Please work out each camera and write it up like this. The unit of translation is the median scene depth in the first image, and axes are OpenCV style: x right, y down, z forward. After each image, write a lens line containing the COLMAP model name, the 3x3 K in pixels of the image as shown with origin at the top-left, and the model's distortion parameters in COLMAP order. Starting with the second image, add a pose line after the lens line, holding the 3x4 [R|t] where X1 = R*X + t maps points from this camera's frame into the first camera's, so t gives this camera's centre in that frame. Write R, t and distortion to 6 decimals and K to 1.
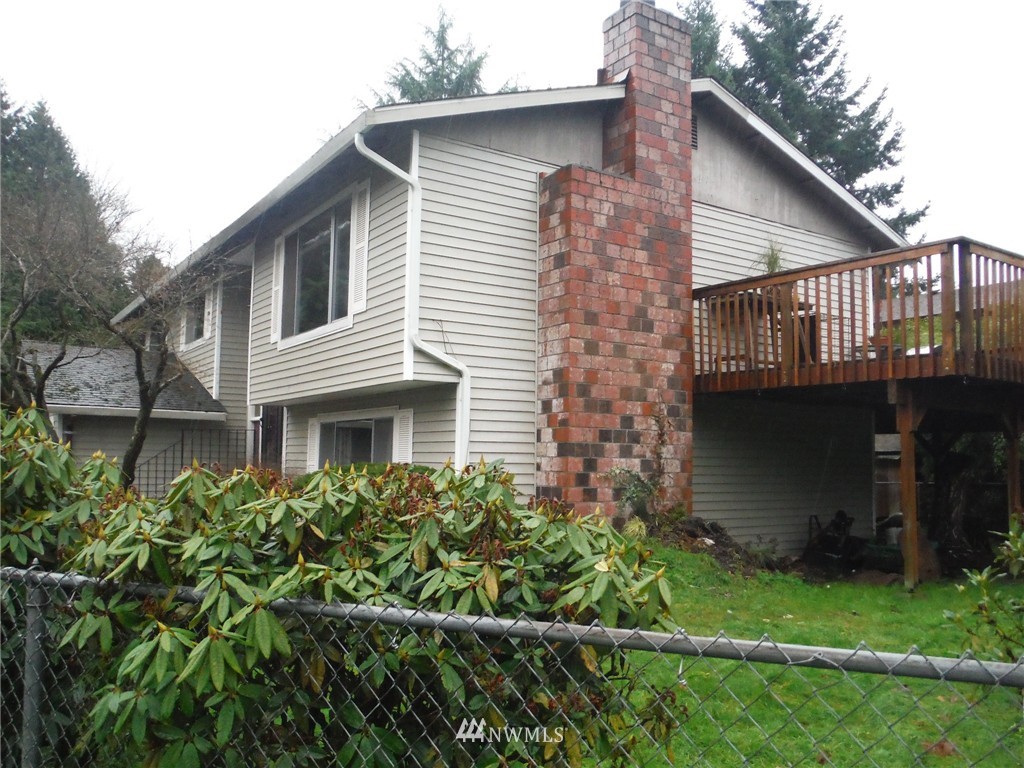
lens RADIAL K [[863.7, 0, 512.0], [0, 863.7, 384.0], [0, 0, 1]] dist [-0.064894, 0.018526]
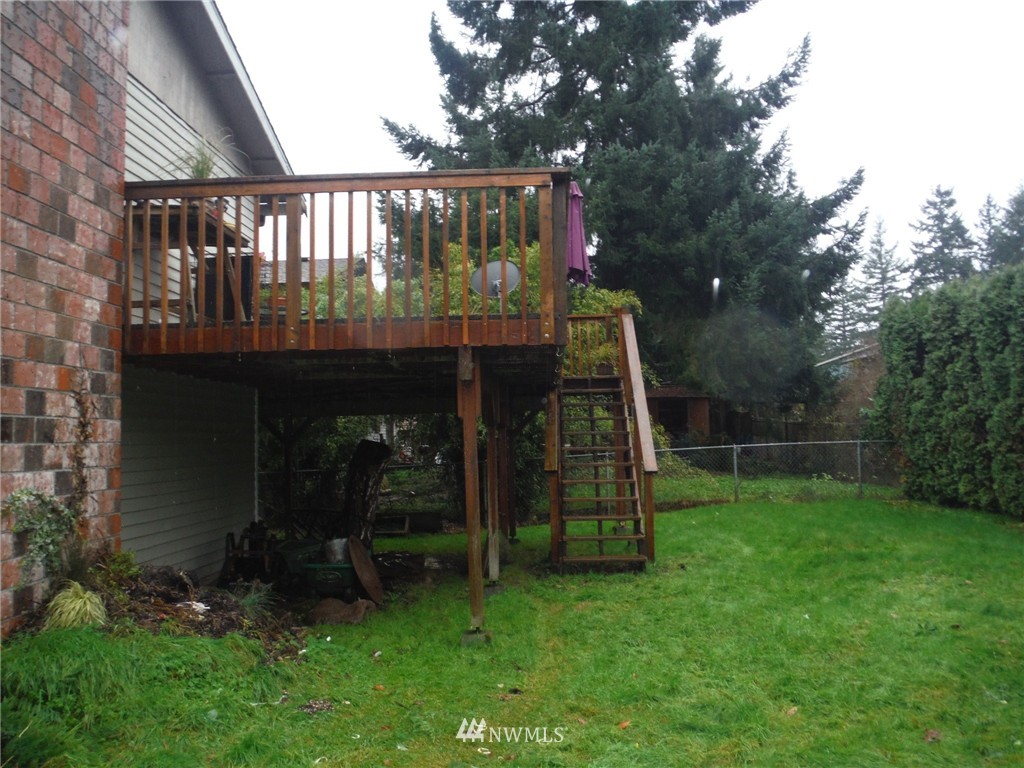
lens RADIAL K [[863.7, 0, 512.0], [0, 863.7, 384.0], [0, 0, 1]] dist [-0.064894, 0.018526]
pose [[0.586797, 0.020771, 0.809467, -0.111360], [-0.036990, 0.999315, 0.001172, 0.020900], [-0.808889, -0.030630, 0.587164, 0.448561]]
